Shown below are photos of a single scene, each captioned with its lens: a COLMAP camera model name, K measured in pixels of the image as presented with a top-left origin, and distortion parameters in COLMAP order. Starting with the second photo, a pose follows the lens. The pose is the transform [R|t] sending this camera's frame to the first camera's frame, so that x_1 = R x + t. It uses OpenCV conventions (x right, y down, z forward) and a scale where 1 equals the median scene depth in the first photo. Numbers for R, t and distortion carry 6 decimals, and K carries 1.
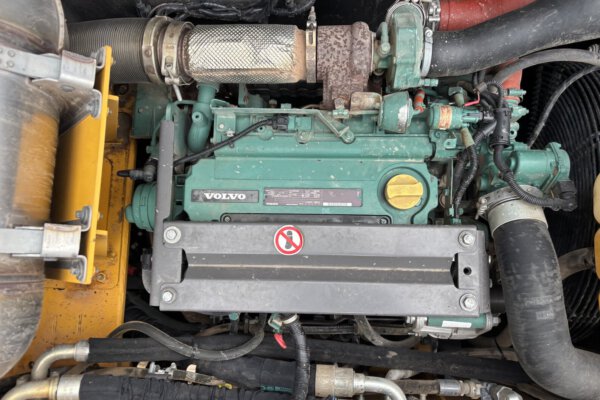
lens RADIAL K [[451.3, 0, 300.0], [0, 451.3, 200.0], [0, 0, 1]] dist [0.047634, -0.055064]
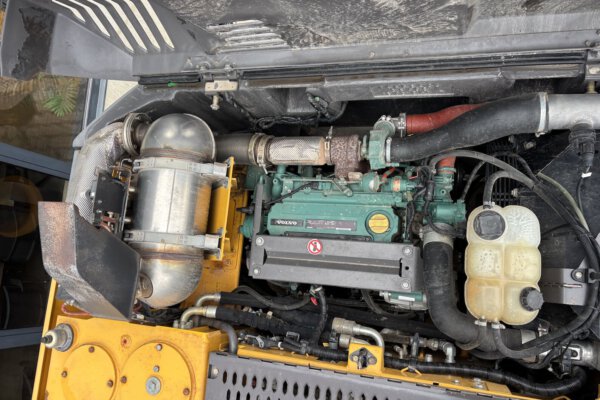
lens RADIAL K [[451.3, 0, 300.0], [0, 451.3, 200.0], [0, 0, 1]] dist [0.047634, -0.055064]
pose [[0.962174, 0.020110, -0.271691, 0.435302], [-0.027182, 0.999382, -0.022291, -0.068052], [0.271075, 0.028833, 0.962126, -0.895870]]
